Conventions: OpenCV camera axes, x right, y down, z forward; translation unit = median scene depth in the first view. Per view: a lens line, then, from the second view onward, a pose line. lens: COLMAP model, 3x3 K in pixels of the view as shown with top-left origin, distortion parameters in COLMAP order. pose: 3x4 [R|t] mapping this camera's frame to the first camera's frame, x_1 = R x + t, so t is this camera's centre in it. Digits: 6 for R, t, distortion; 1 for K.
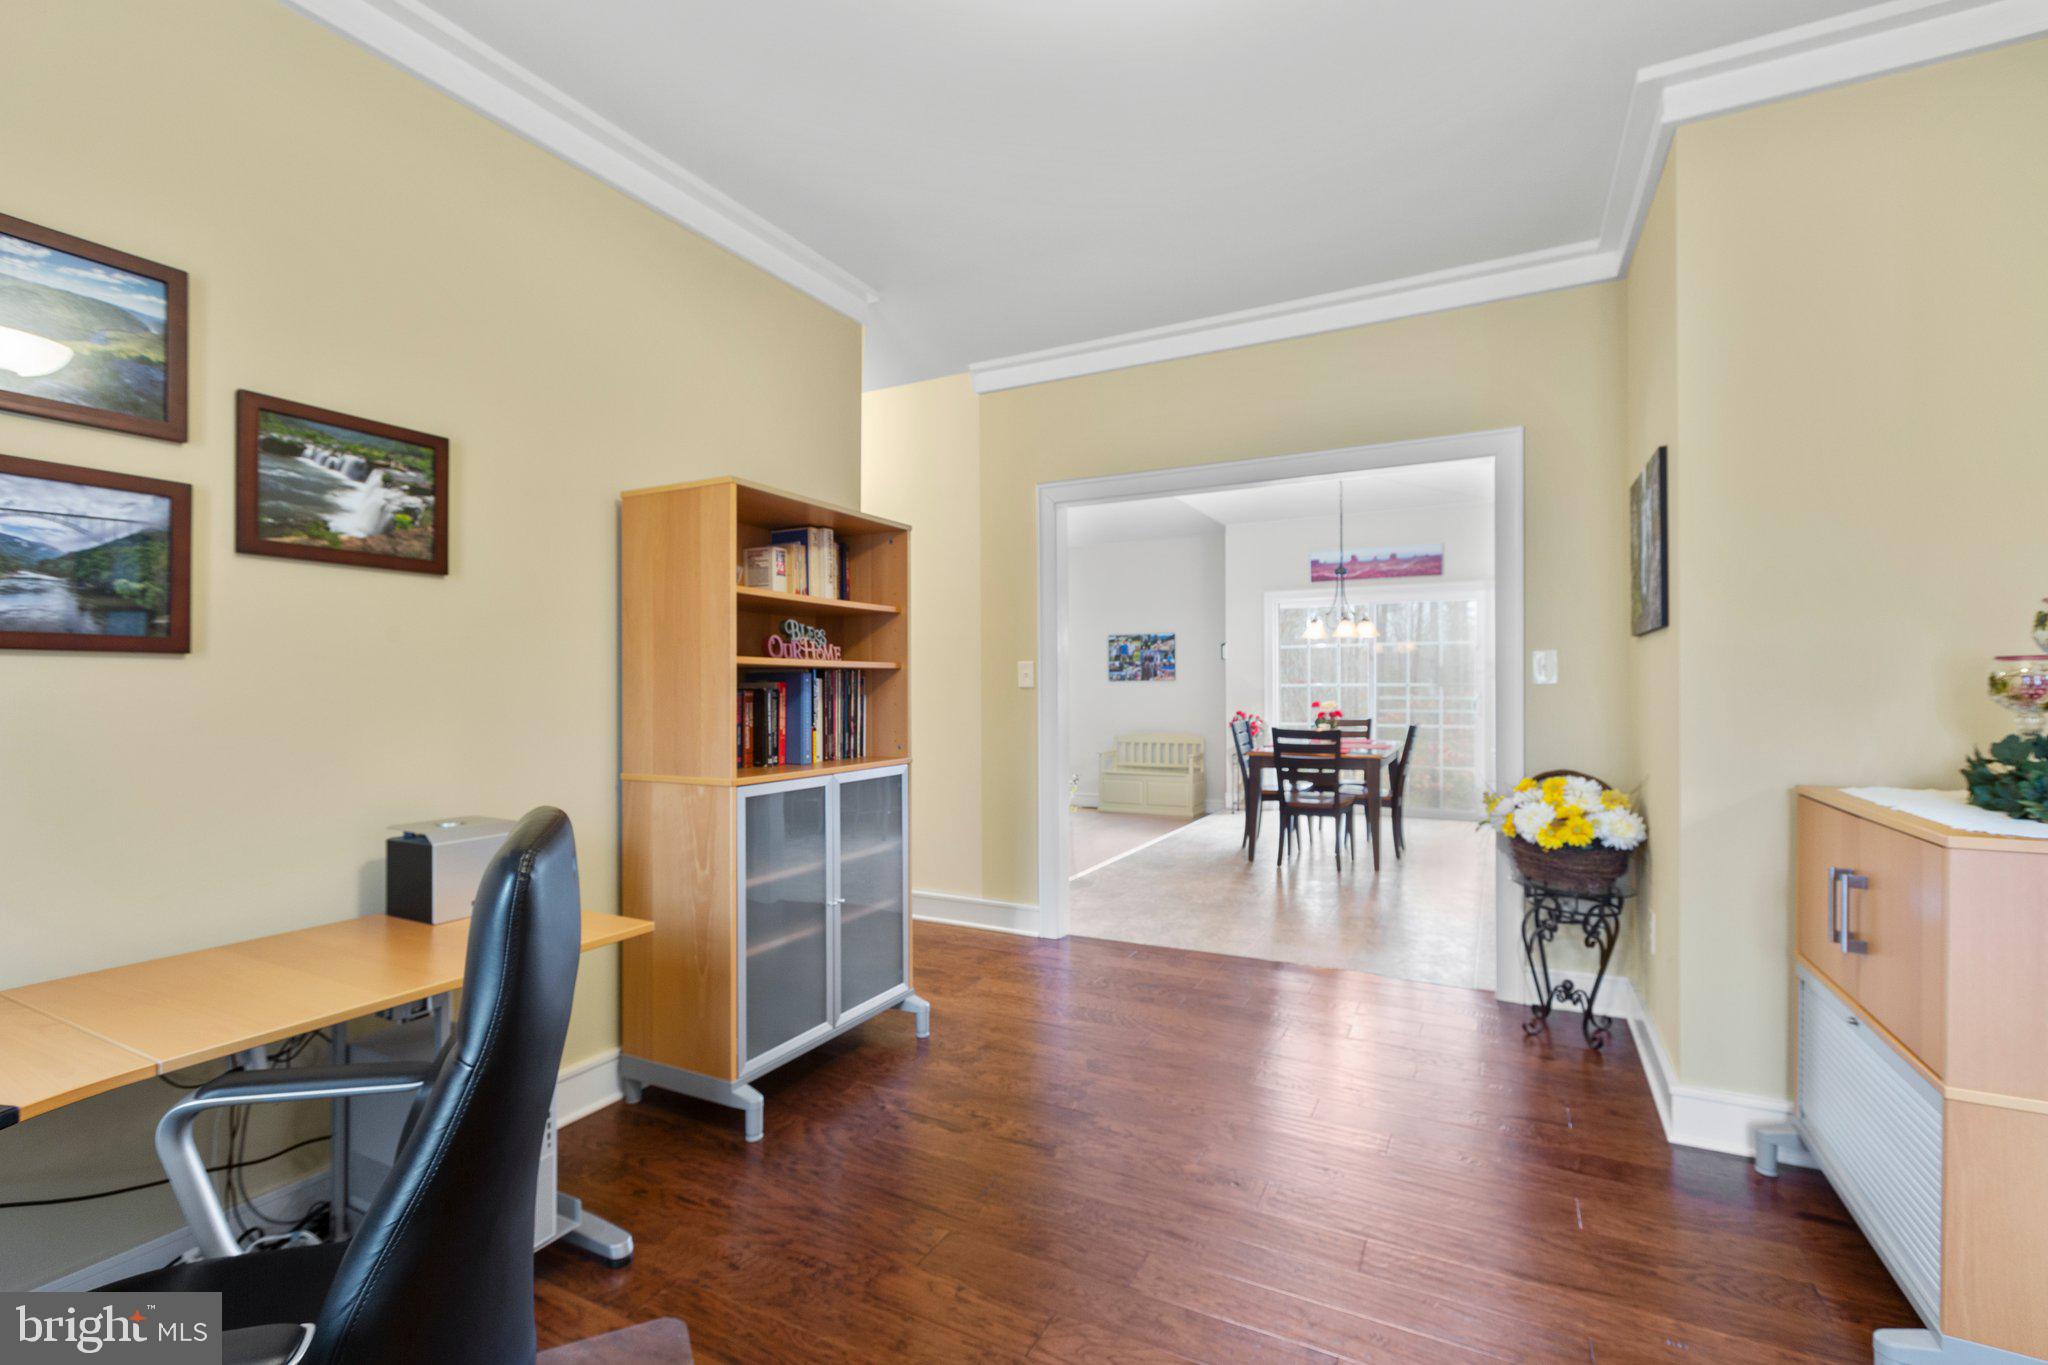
lens RADIAL K [[910.8, 0, 1027.8], [0, 910.8, 692.2], [0, 0, 1]] dist [-0.001401, 0.000167]
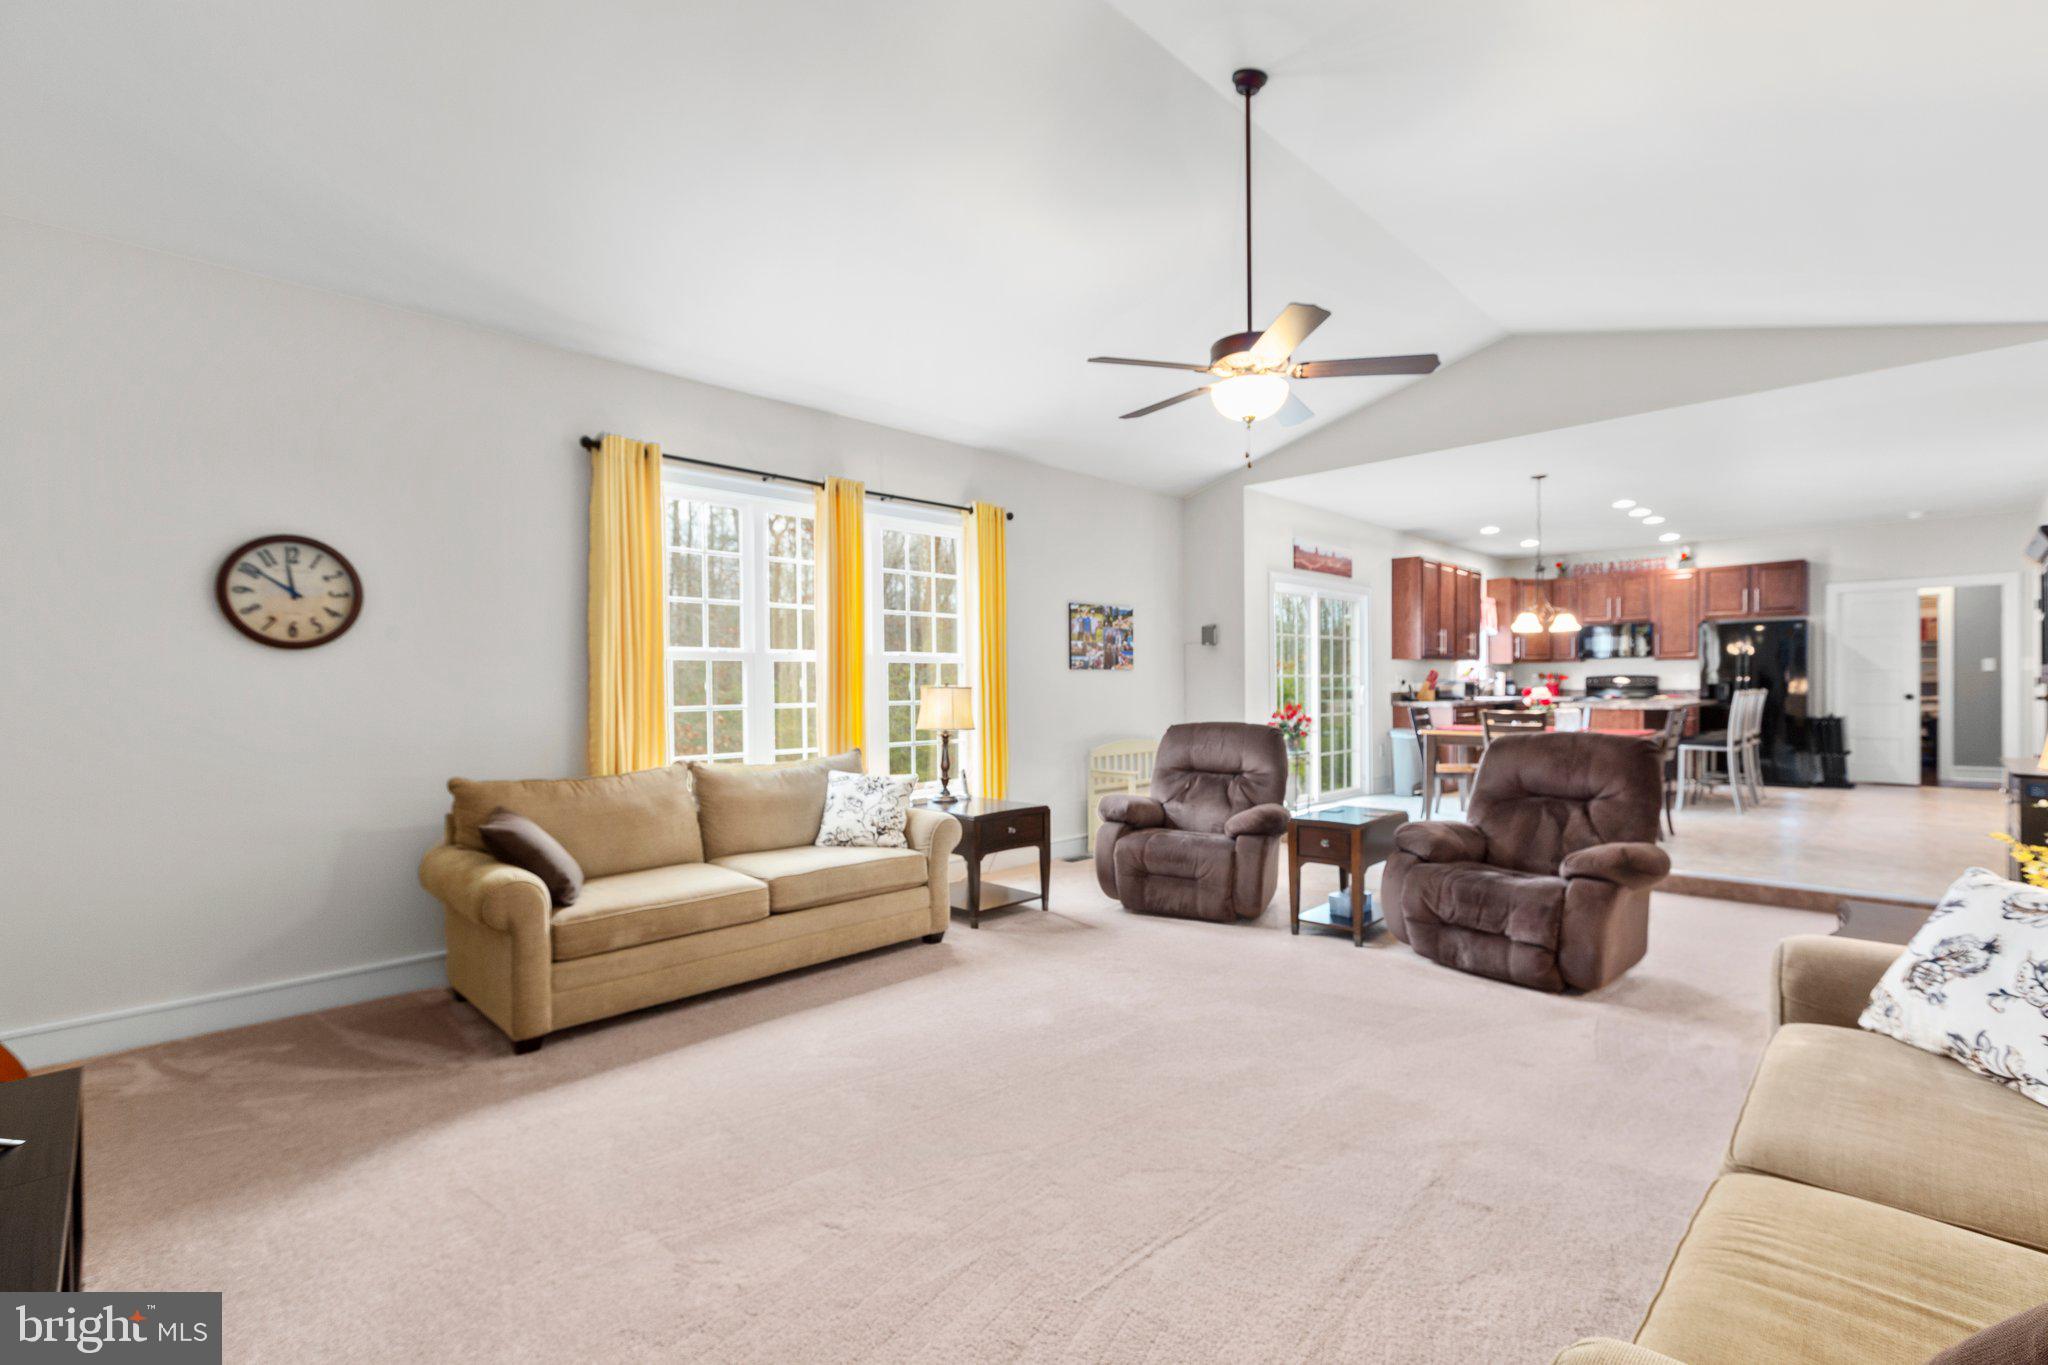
lens RADIAL K [[910.8, 0, 1037.9], [0, 910.8, 681.2], [0, 0, 1]] dist [-0.001401, 0.000167]
pose [[0.281116, 0.001713, 0.959672, -0.585867], [0.009122, 0.999948, -0.004457, -0.000814], [-0.959630, 0.010007, 0.281086, 0.858002]]
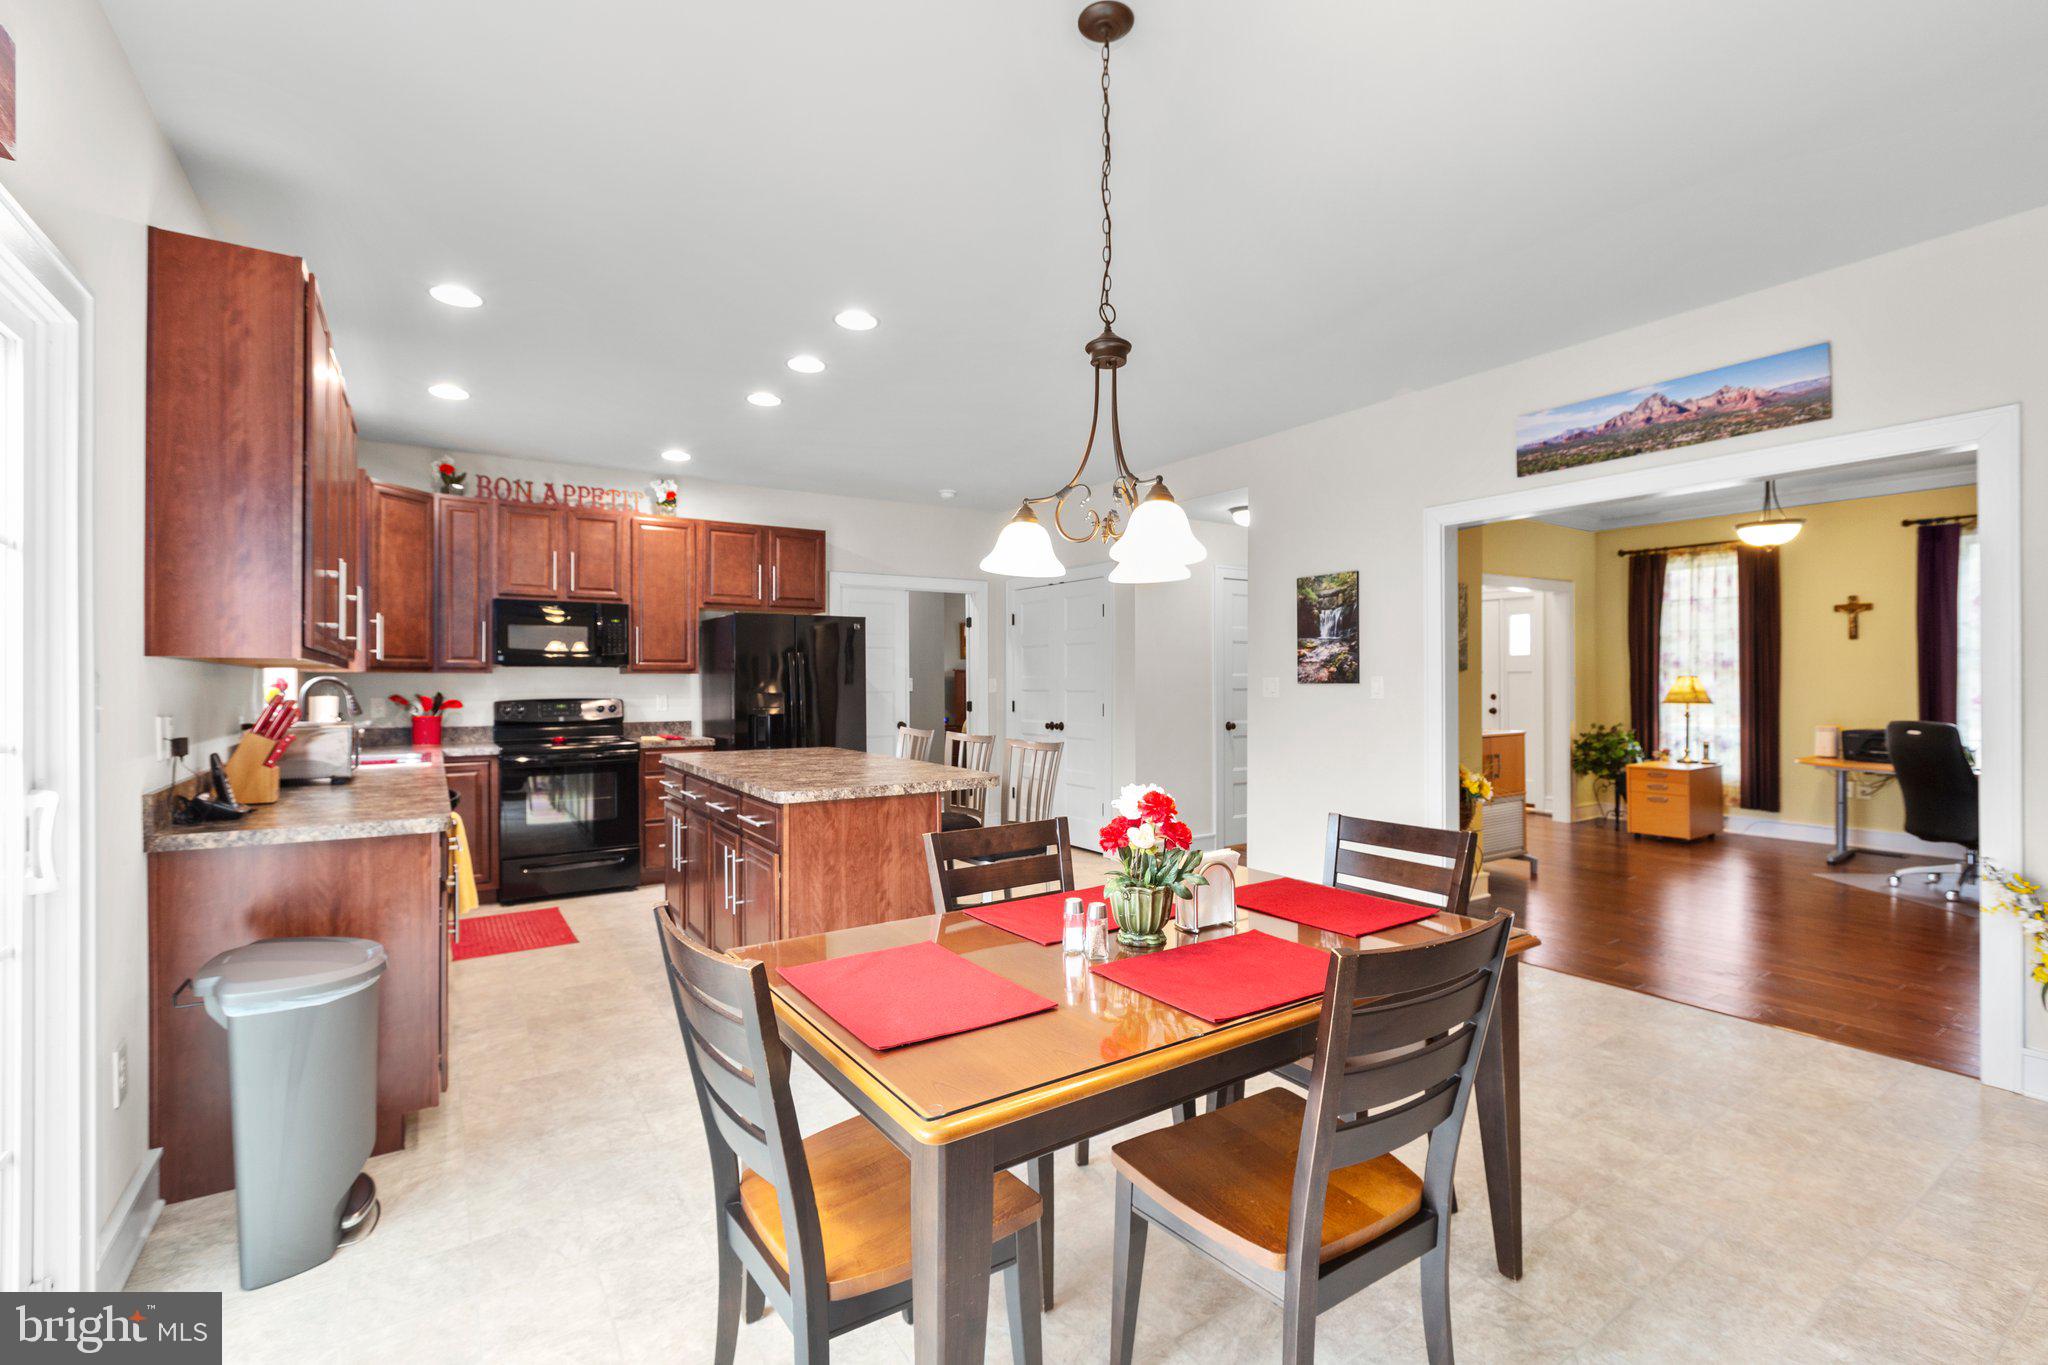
lens RADIAL K [[910.8, 0, 1007.6], [0, 910.8, 682.4], [0, 0, 1]] dist [-0.001401, 0.000167]
pose [[-0.876820, 0.005898, 0.480783, 0.159309], [0.007127, 0.999974, 0.000729, -0.016036], [-0.480766, 0.004066, -0.876839, 0.868974]]
